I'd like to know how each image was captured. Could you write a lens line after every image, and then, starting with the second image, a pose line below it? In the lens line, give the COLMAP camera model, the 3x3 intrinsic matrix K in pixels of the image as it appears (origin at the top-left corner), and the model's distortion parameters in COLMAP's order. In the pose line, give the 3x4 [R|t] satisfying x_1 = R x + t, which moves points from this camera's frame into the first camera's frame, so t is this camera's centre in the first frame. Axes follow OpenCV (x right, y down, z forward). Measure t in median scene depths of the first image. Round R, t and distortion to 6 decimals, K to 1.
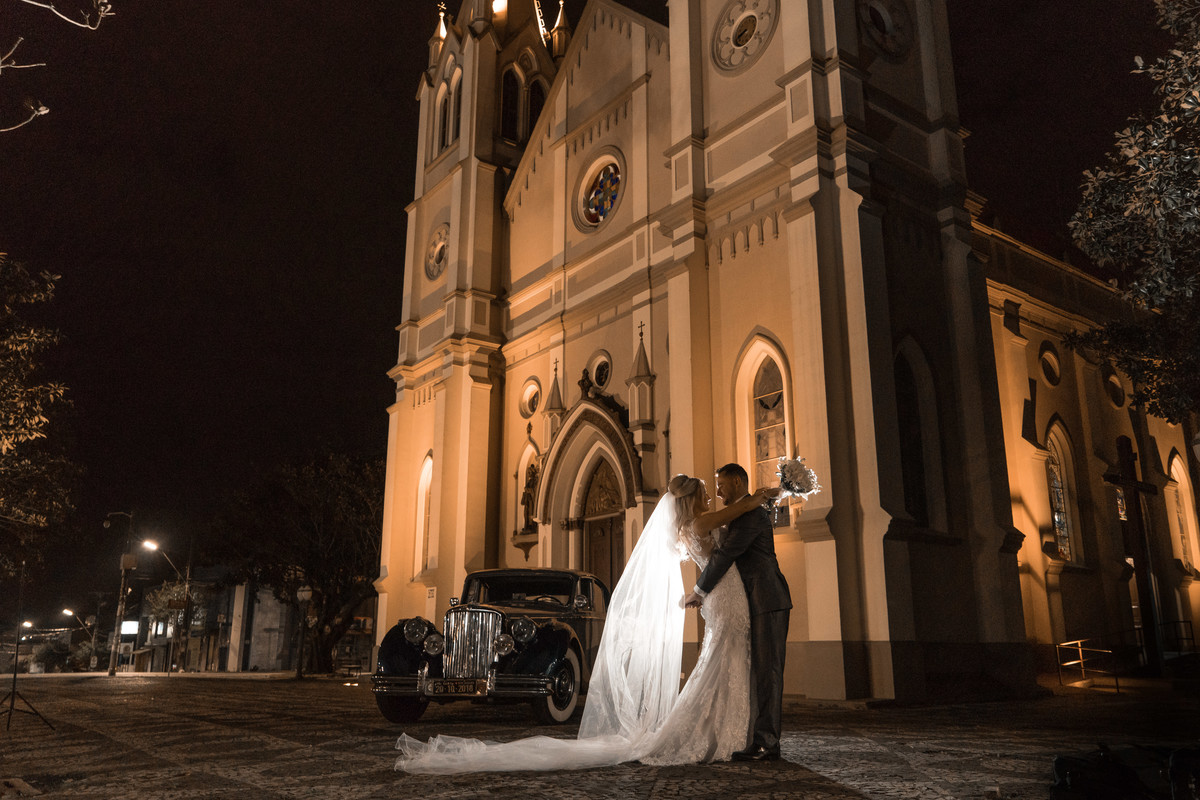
lens RADIAL K [[932.1, 0, 600.0], [0, 932.1, 400.0], [0, 0, 1]] dist [-0.001313, 0.000278]
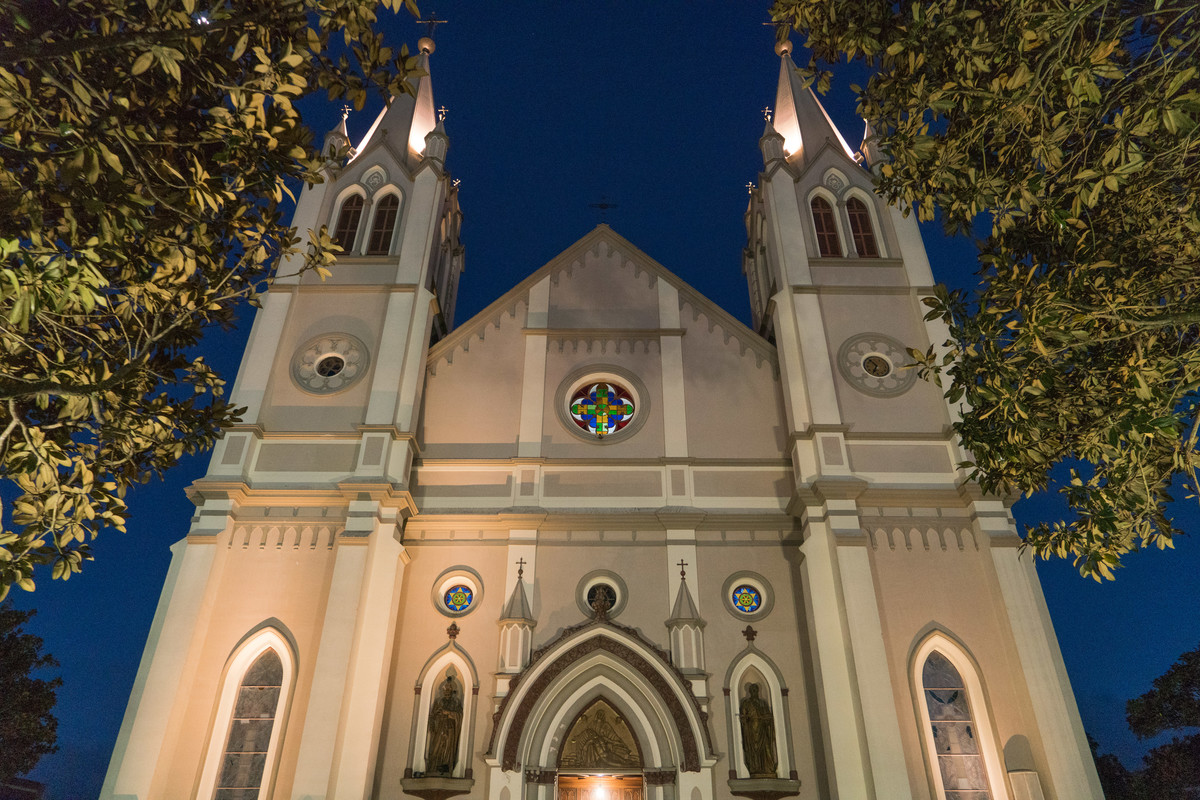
lens RADIAL K [[794.0, 0, 600.0], [0, 794.0, 400.0], [0, 0, 1]] dist [-0.031871, 0.000430]
pose [[0.592520, 0.433709, 0.678835, -0.563455], [-0.215895, 0.897360, -0.384882, 0.089378], [-0.776086, 0.081493, 0.625339, 0.488292]]
